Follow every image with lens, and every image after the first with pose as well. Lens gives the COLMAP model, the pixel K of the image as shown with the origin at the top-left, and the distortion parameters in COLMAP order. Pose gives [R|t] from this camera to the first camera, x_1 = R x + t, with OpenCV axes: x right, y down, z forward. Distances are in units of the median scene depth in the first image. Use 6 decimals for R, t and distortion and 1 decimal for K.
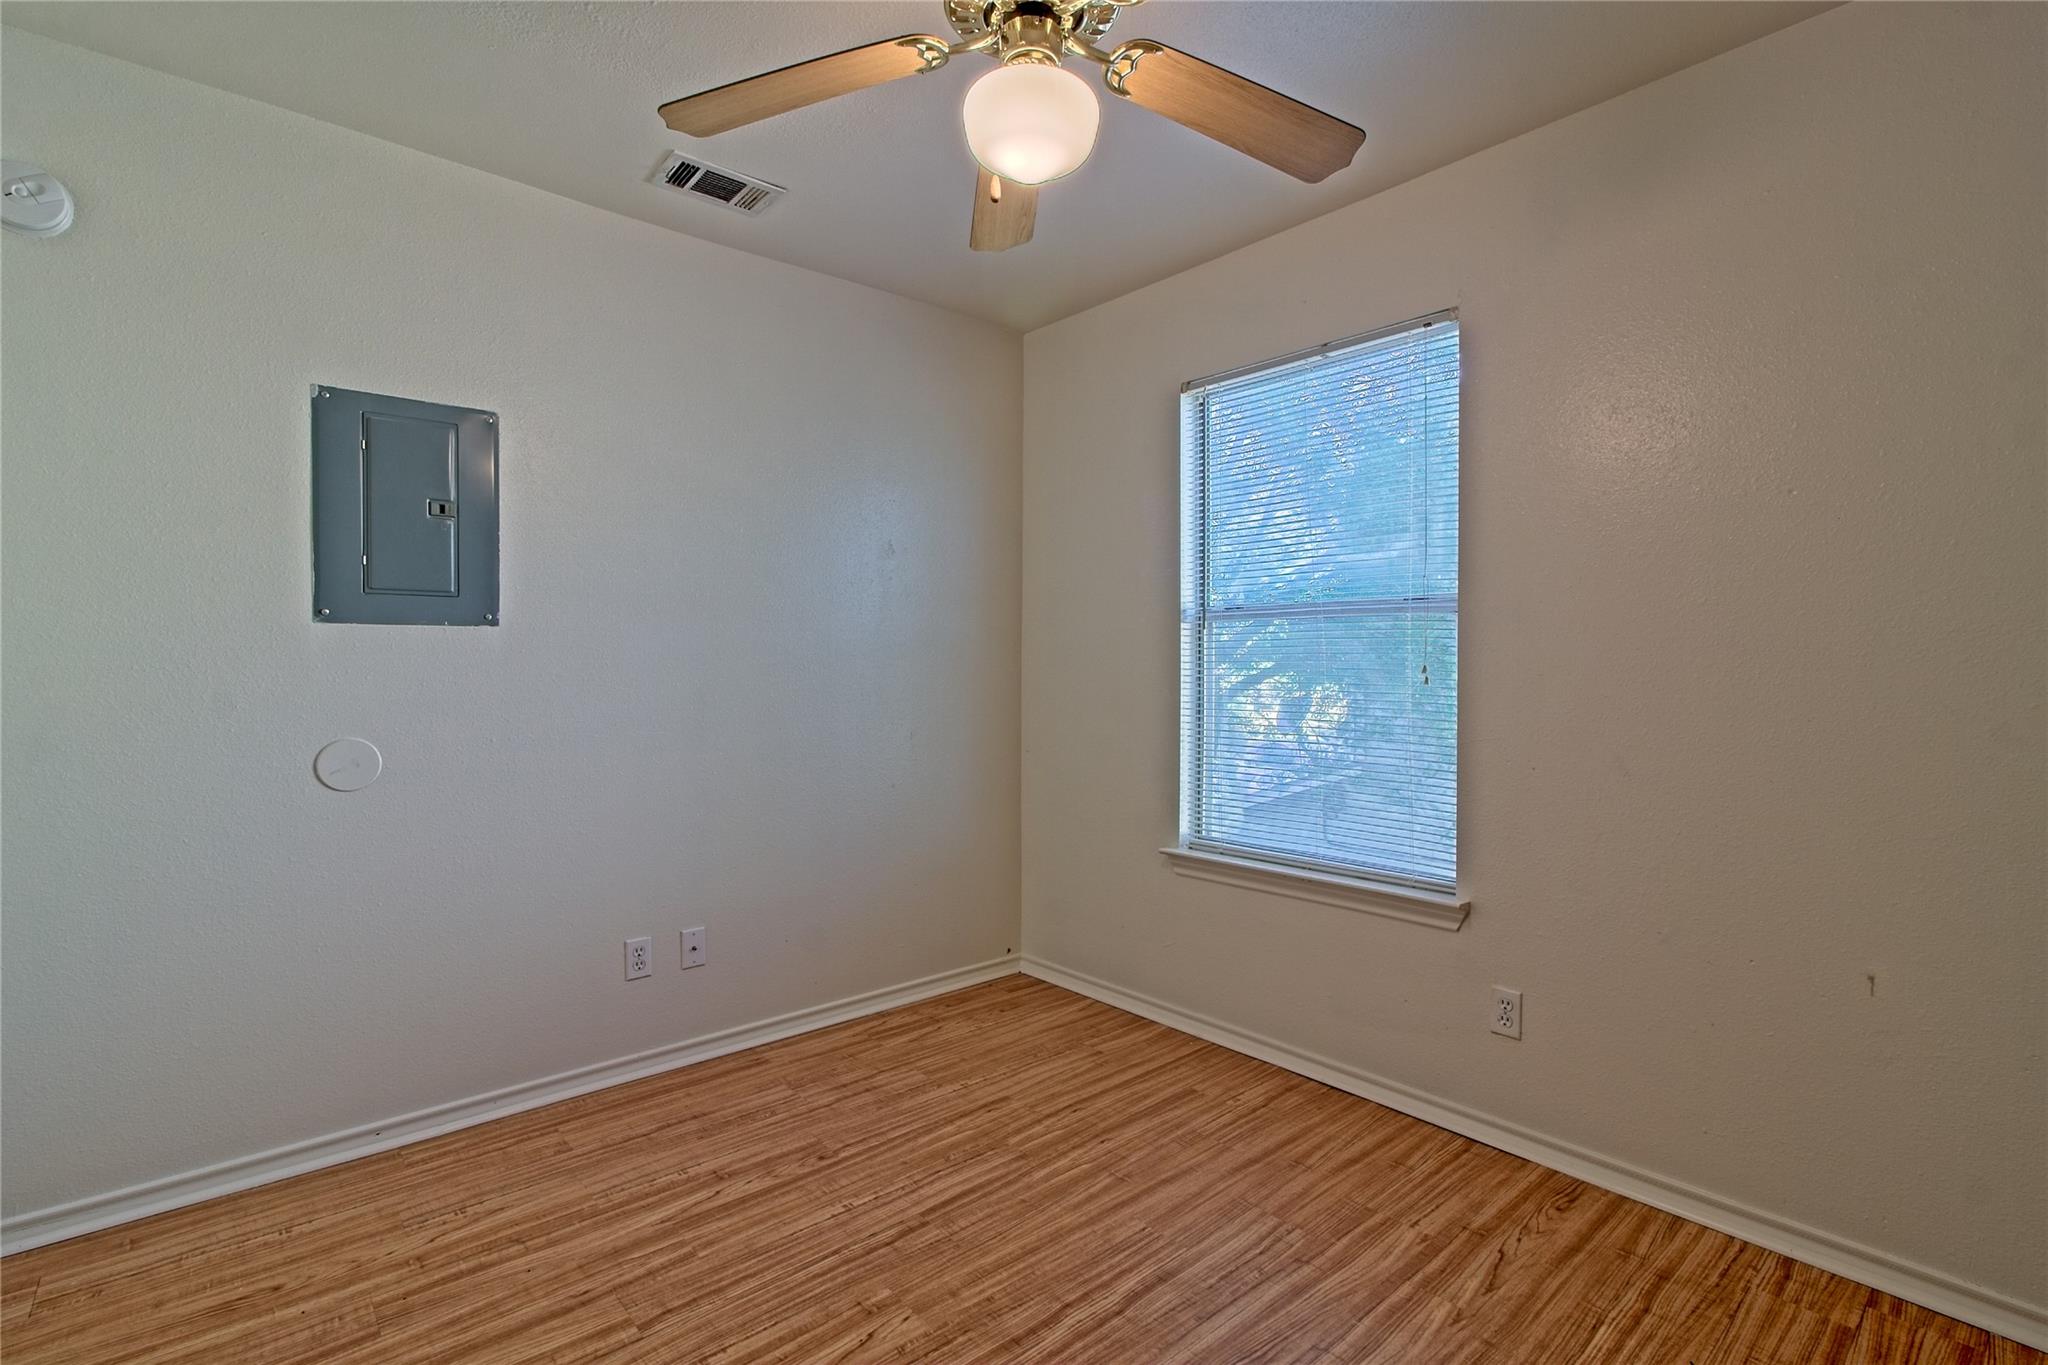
lens RADIAL K [[938.7, 0, 1017.2], [0, 938.7, 663.5], [0, 0, 1]] dist [0.000120, 0.000347]
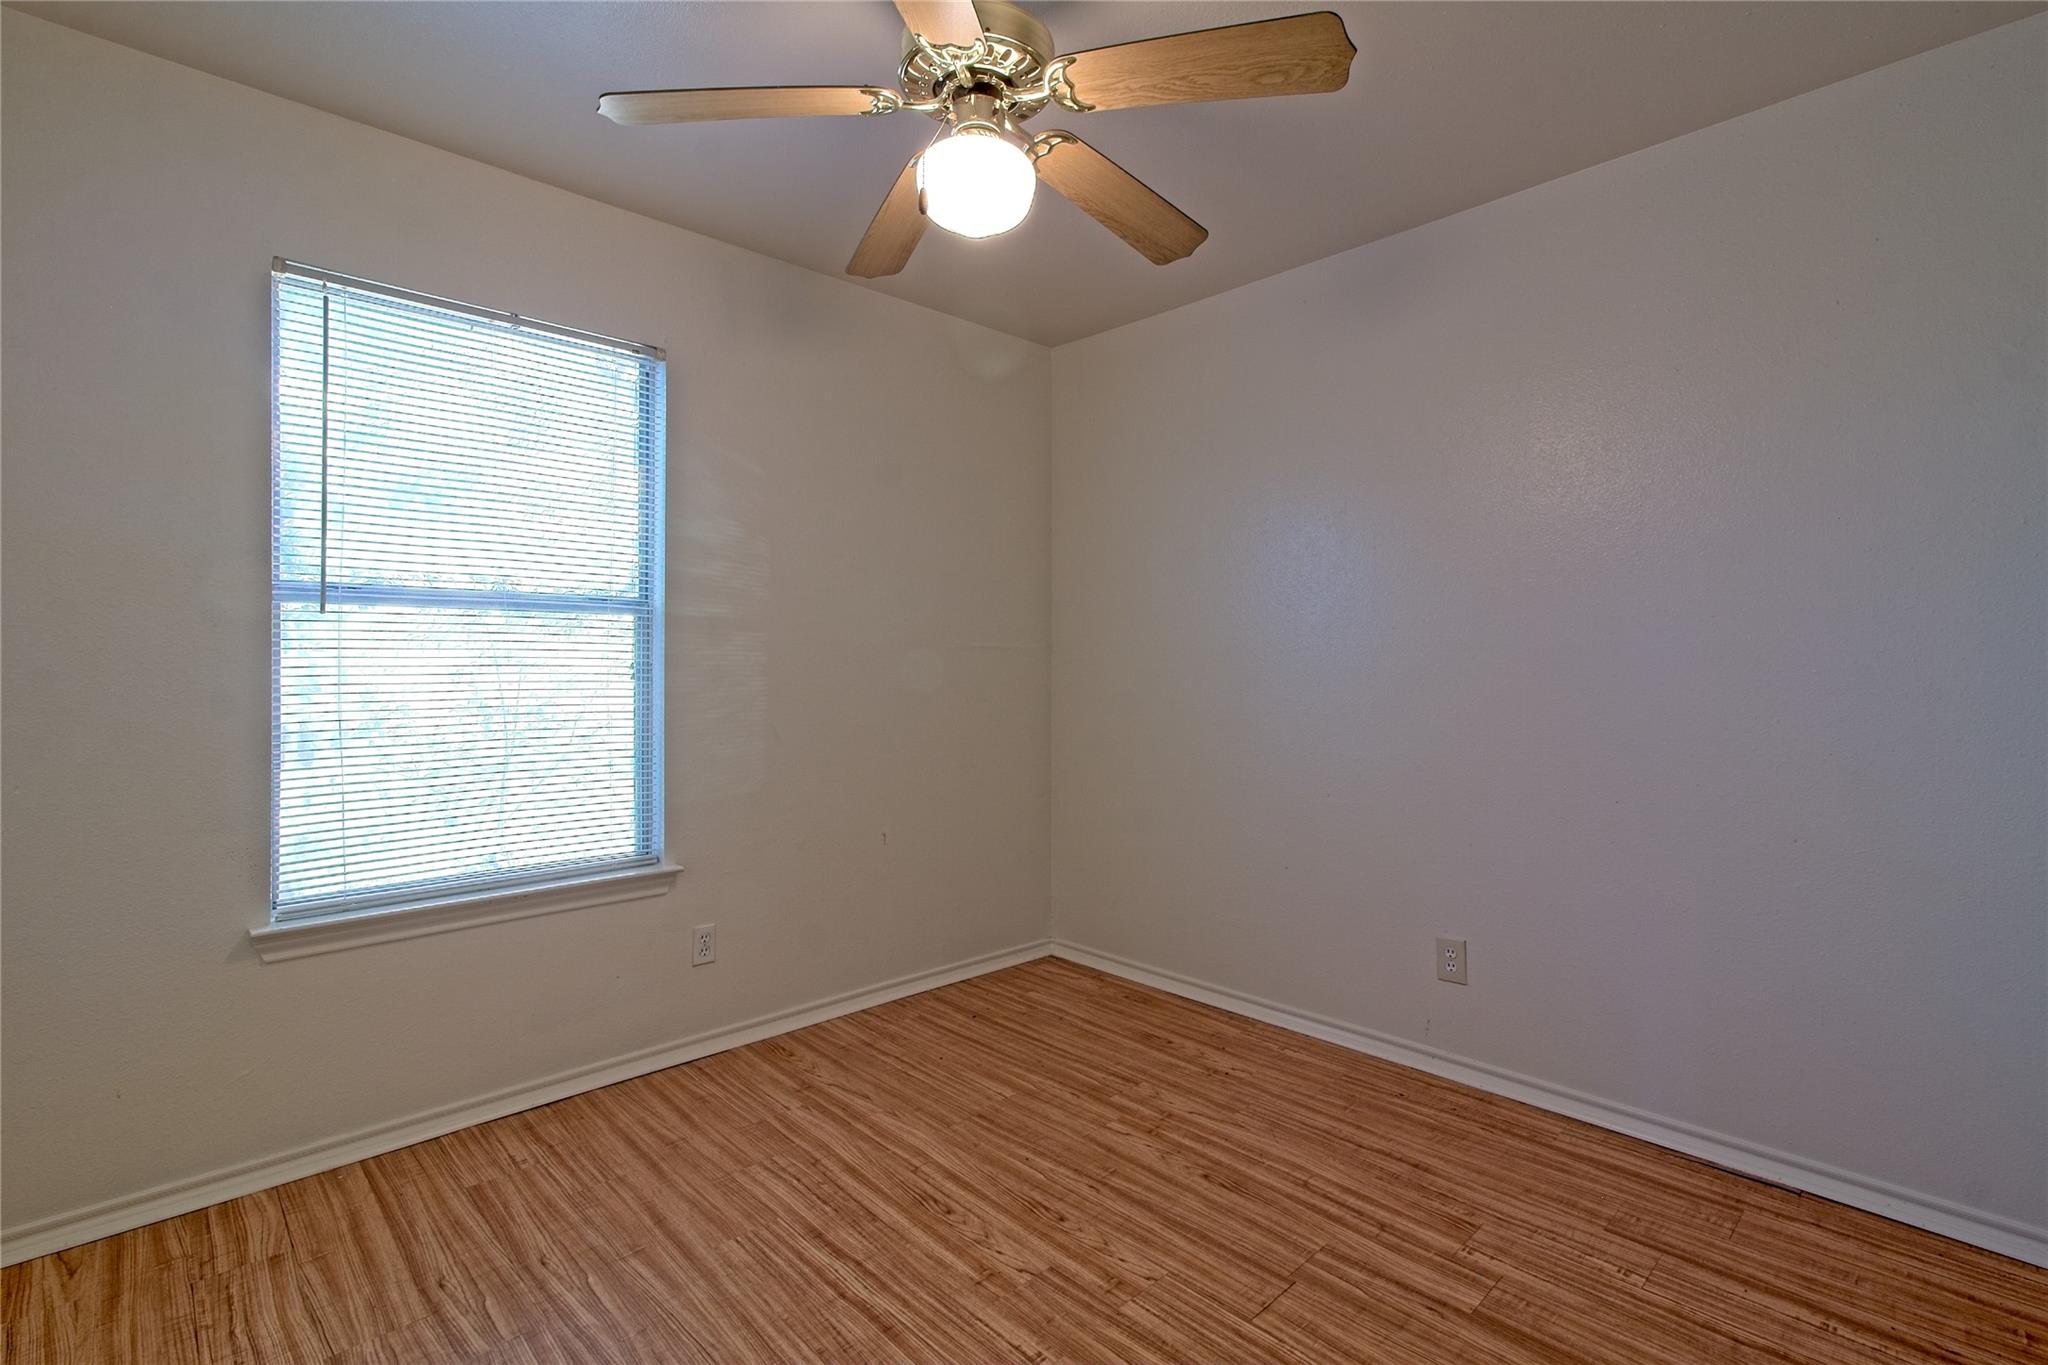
lens RADIAL K [[938.7, 0, 1017.2], [0, 938.7, 663.5], [0, 0, 1]] dist [0.000120, 0.000347]
pose [[-0.051074, 0.002585, 0.998692, -0.793545], [-0.008936, 0.999955, -0.003045, 0.002766], [-0.998655, -0.009080, -0.051049, 0.711014]]
